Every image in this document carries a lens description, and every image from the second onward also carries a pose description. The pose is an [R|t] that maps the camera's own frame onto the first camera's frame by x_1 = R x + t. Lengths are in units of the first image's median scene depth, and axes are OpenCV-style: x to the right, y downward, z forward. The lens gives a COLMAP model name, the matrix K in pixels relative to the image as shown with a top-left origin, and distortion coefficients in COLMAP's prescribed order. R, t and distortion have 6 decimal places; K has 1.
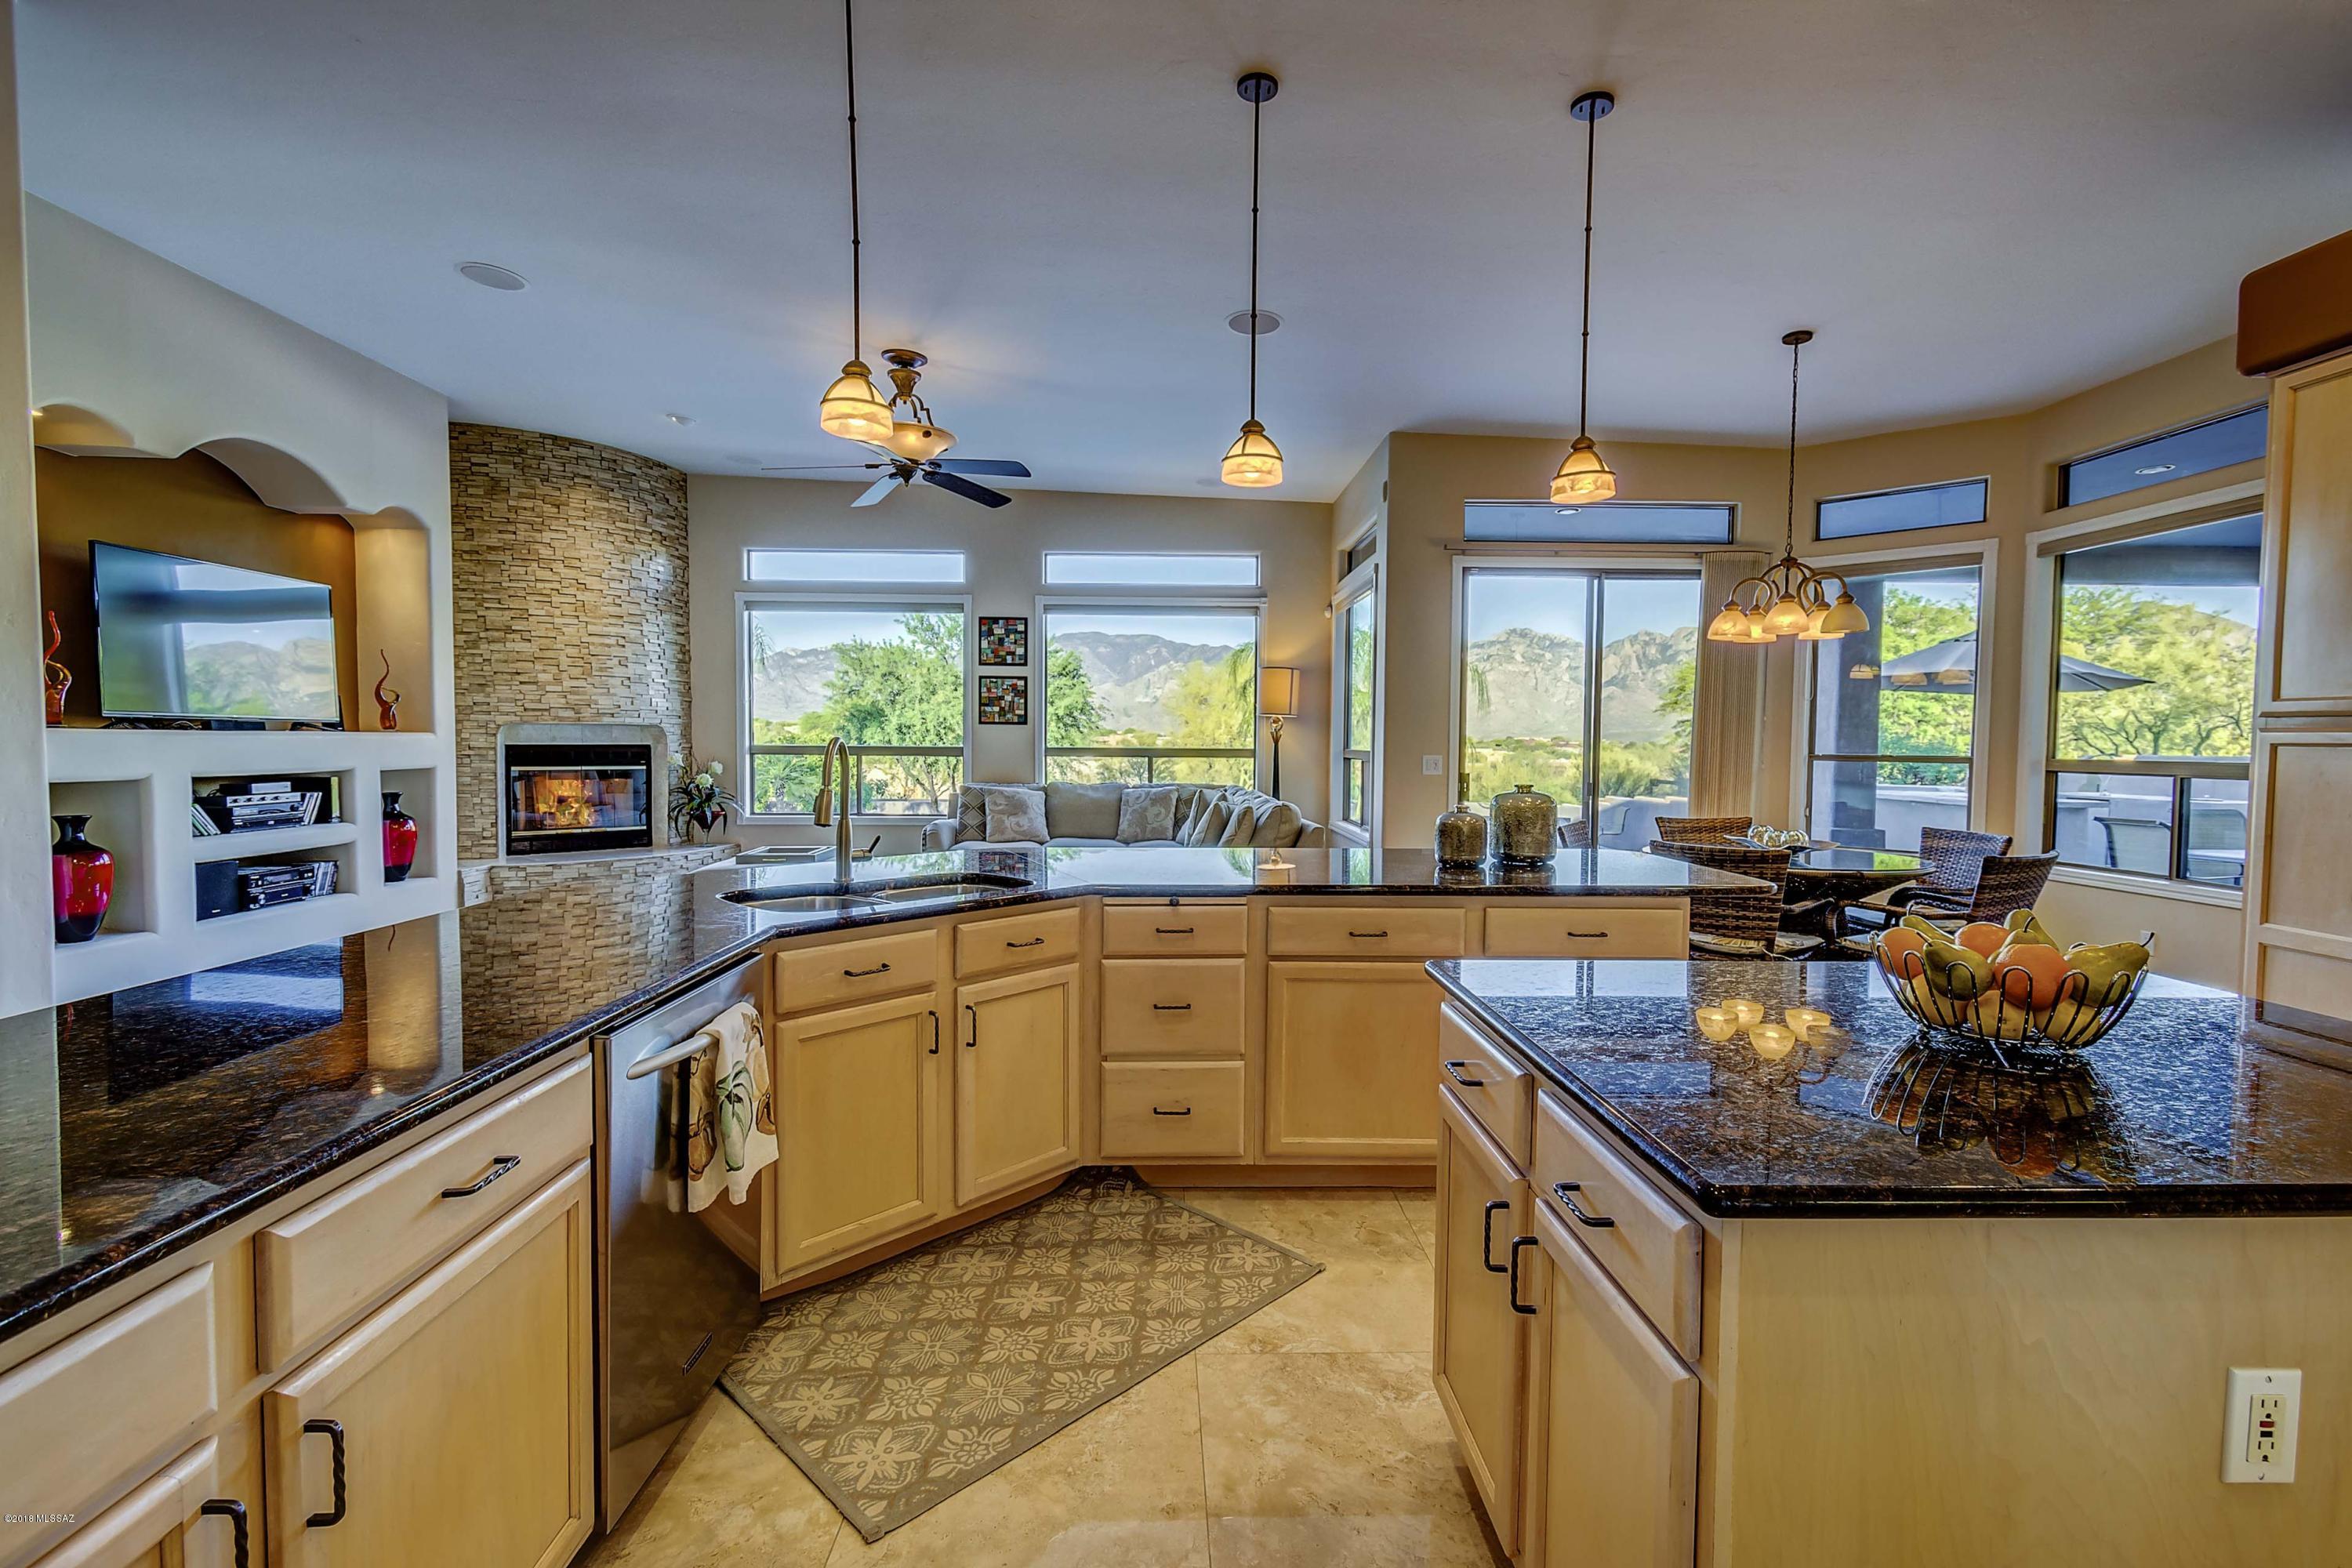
lens RADIAL K [[1047.8, 0, 1167.3], [0, 1047.8, 782.6], [0, 0, 1]] dist [0.004678, -0.002302]
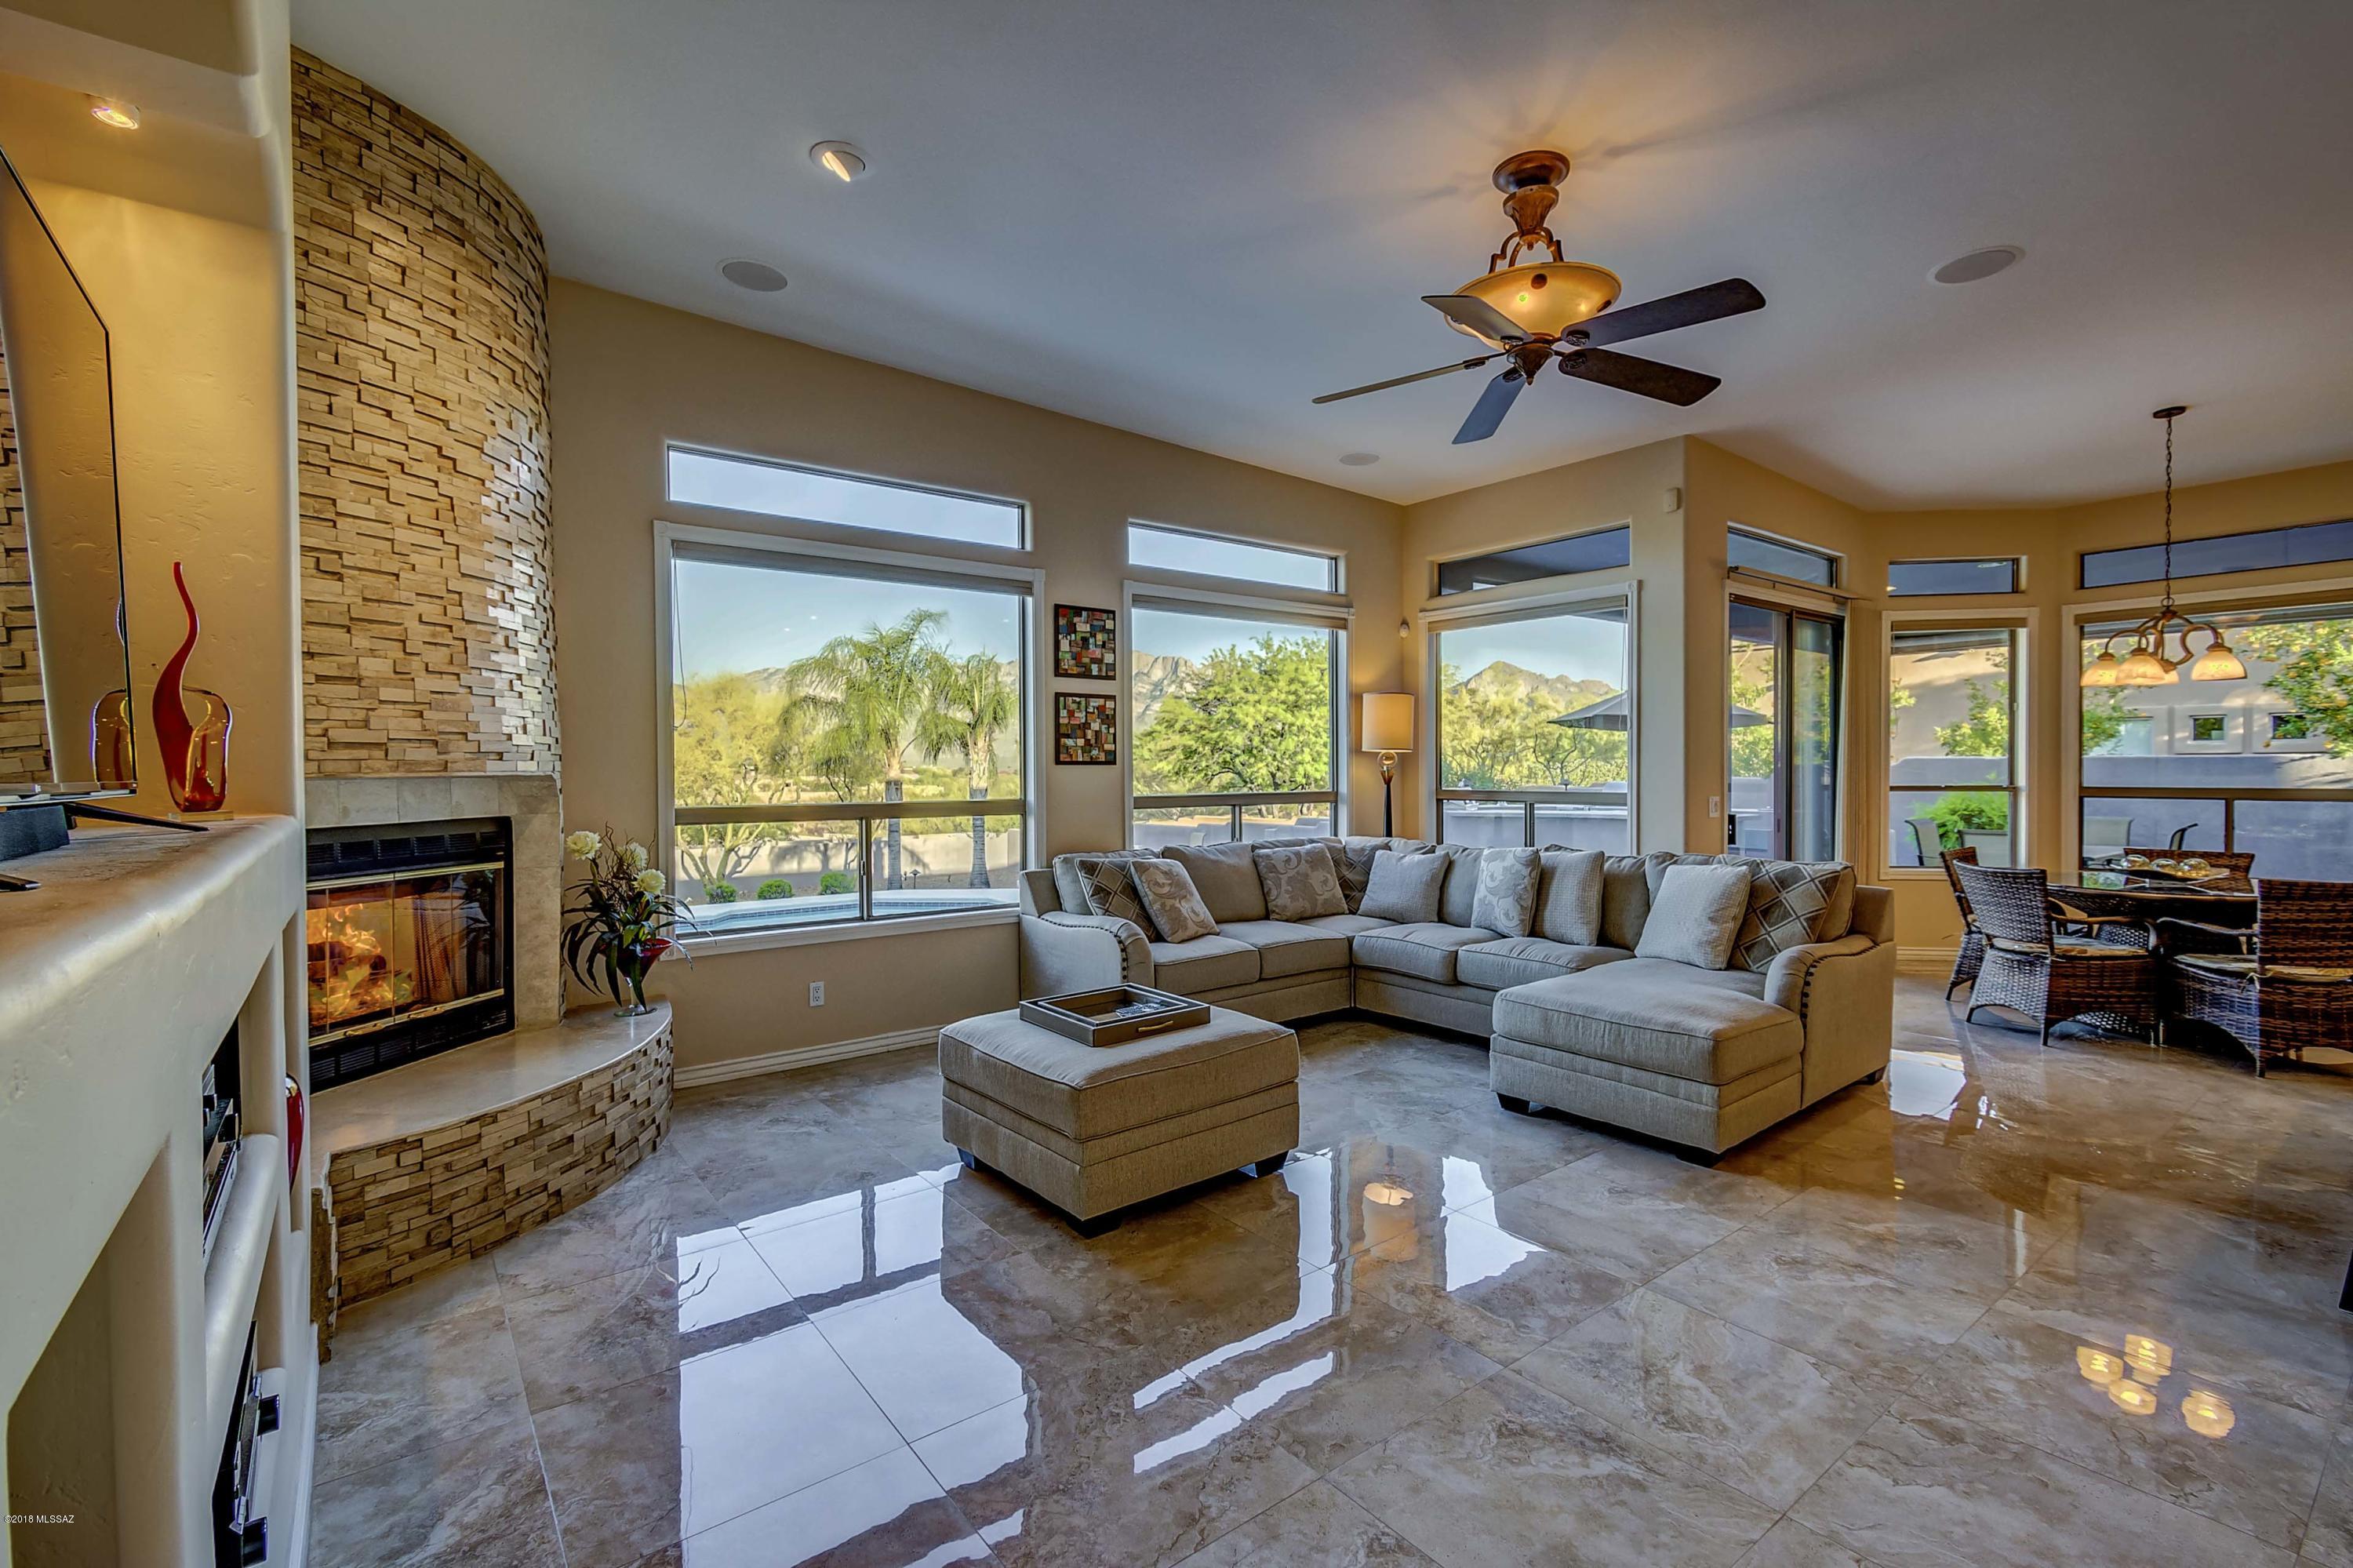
lens RADIAL K [[1048.3, 0, 1181.2], [0, 1048.3, 781.4], [0, 0, 1]] dist [0.004678, -0.002302]
pose [[0.806920, -0.020522, 0.590304, -0.541131], [0.036150, 0.999239, -0.014677, -0.034712], [-0.589553, 0.033182, 0.807048, 0.442719]]
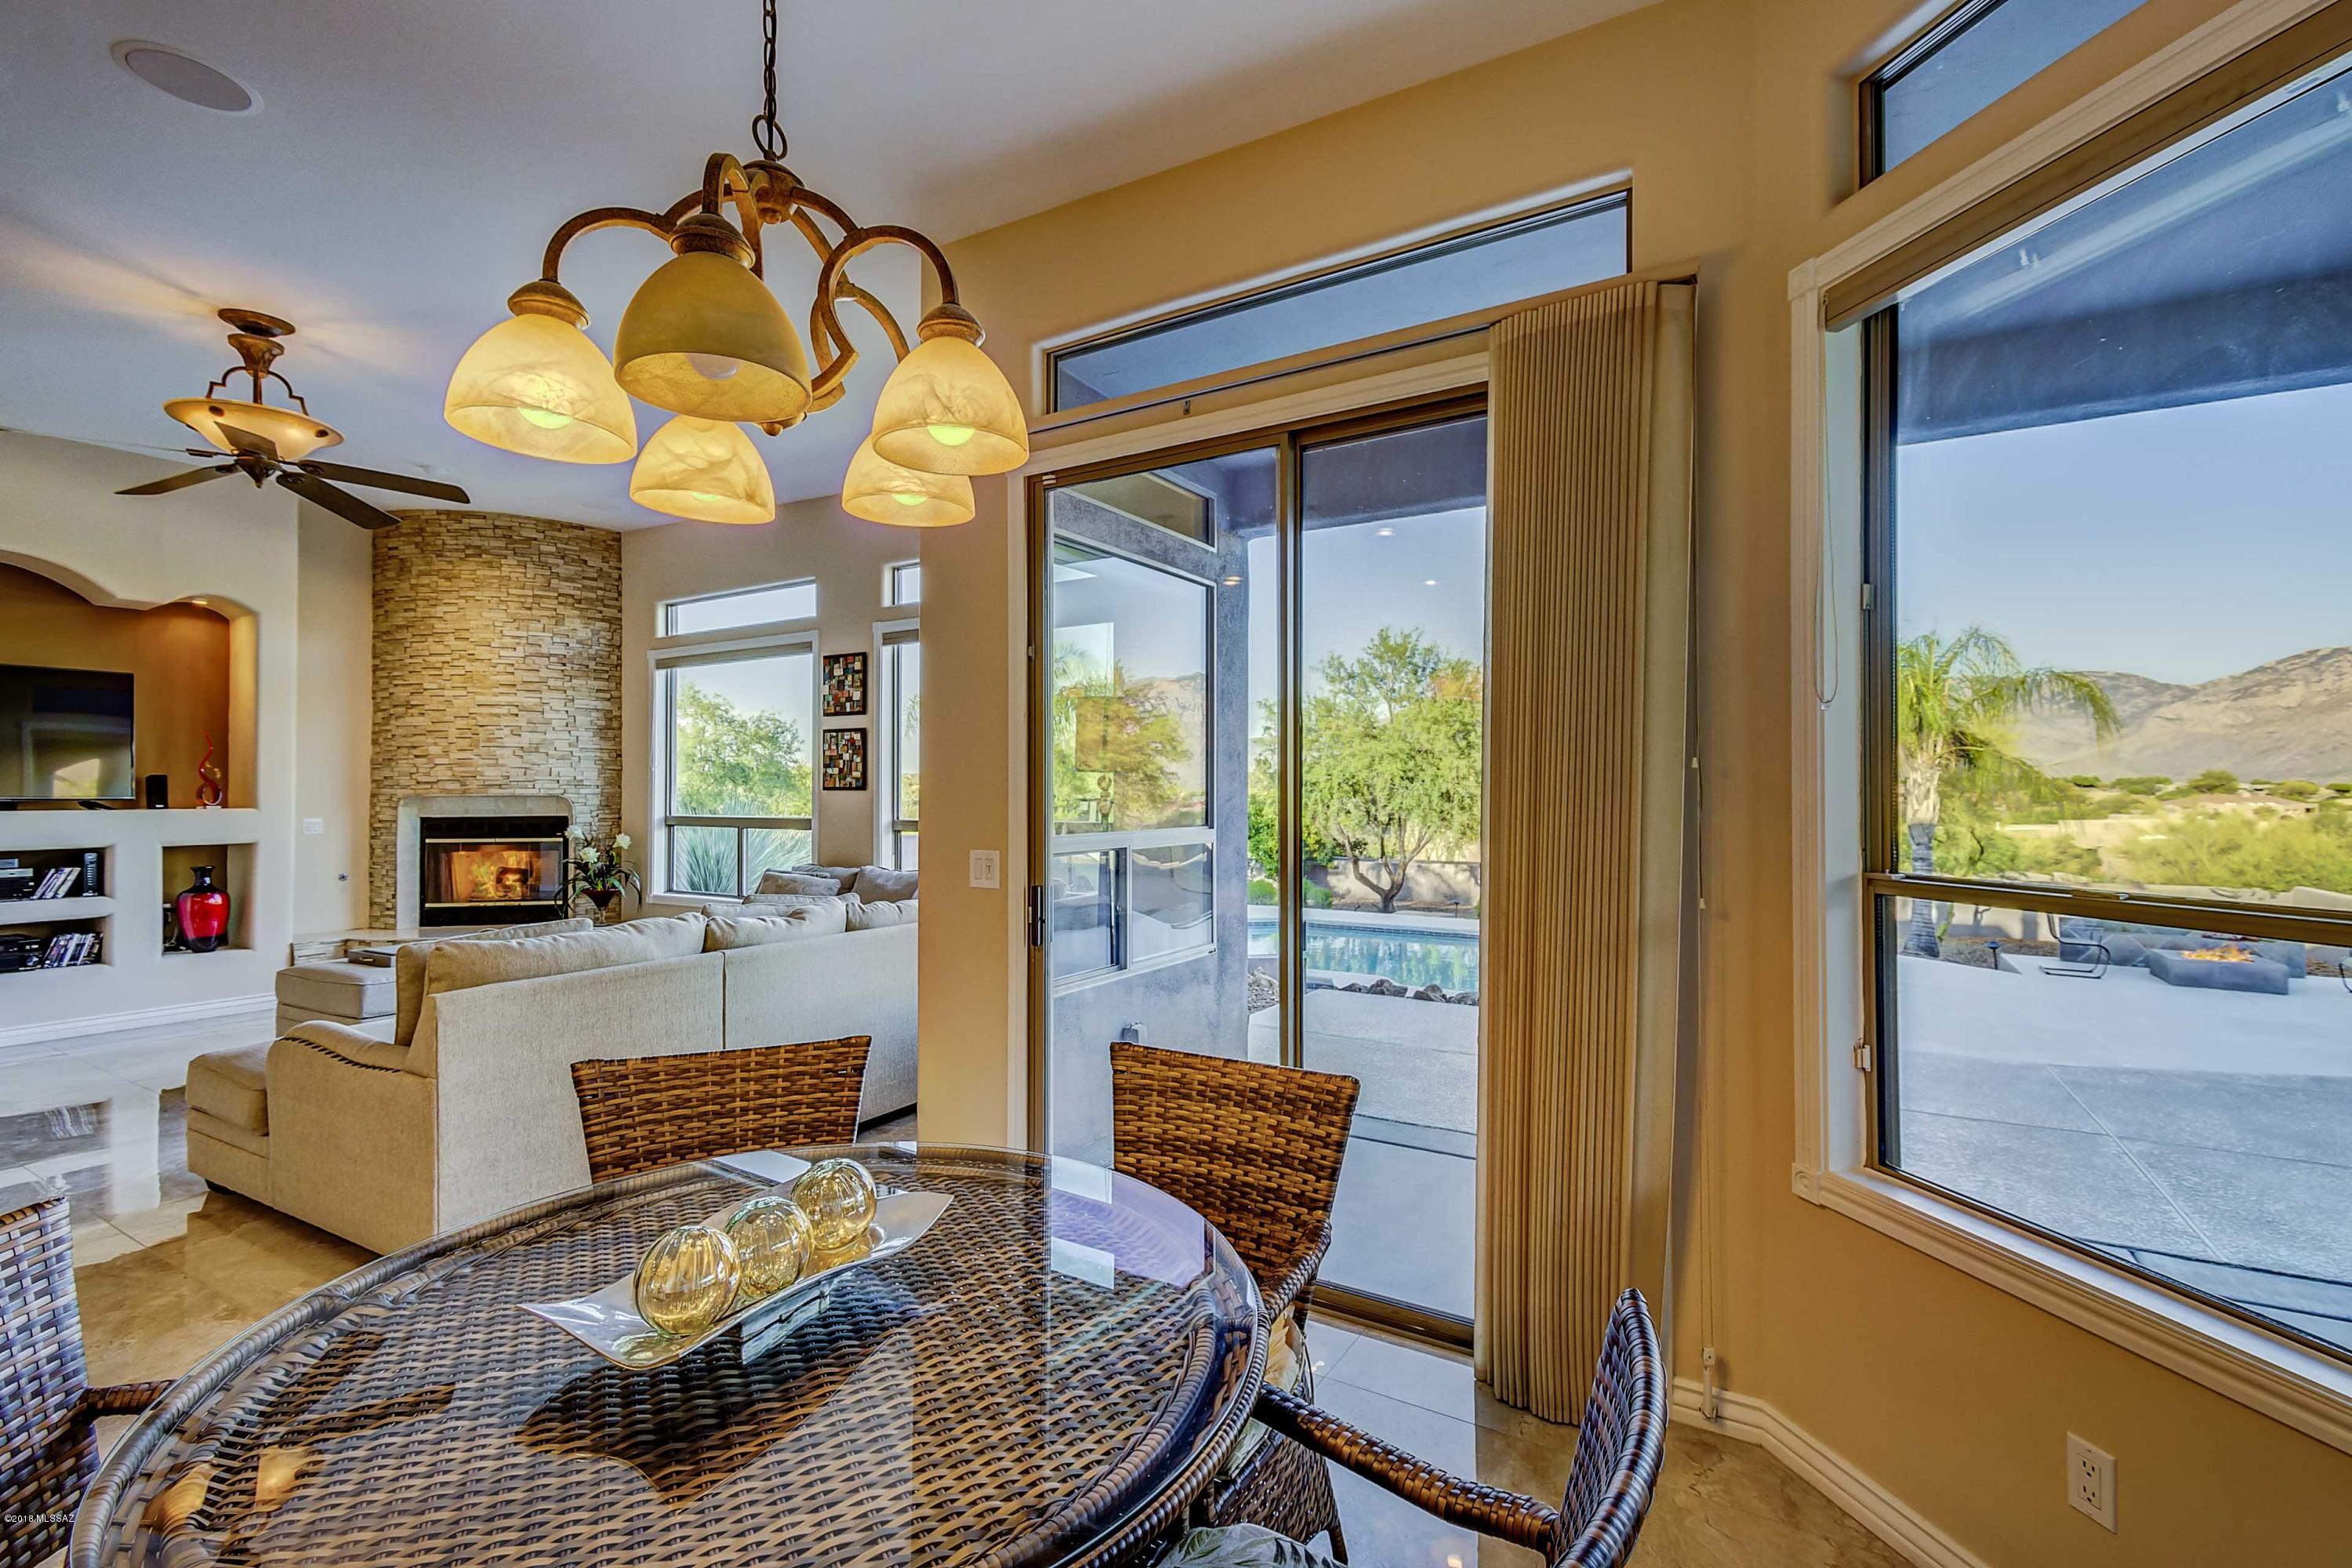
lens RADIAL K [[1047.8, 0, 1172.3], [0, 1047.8, 778.8], [0, 0, 1]] dist [0.004678, -0.002302]
pose [[0.835410, -0.015697, -0.549404, 0.507548], [-0.013826, 0.998676, -0.049556, -0.030679], [0.549454, 0.048996, 0.834086, 0.513213]]
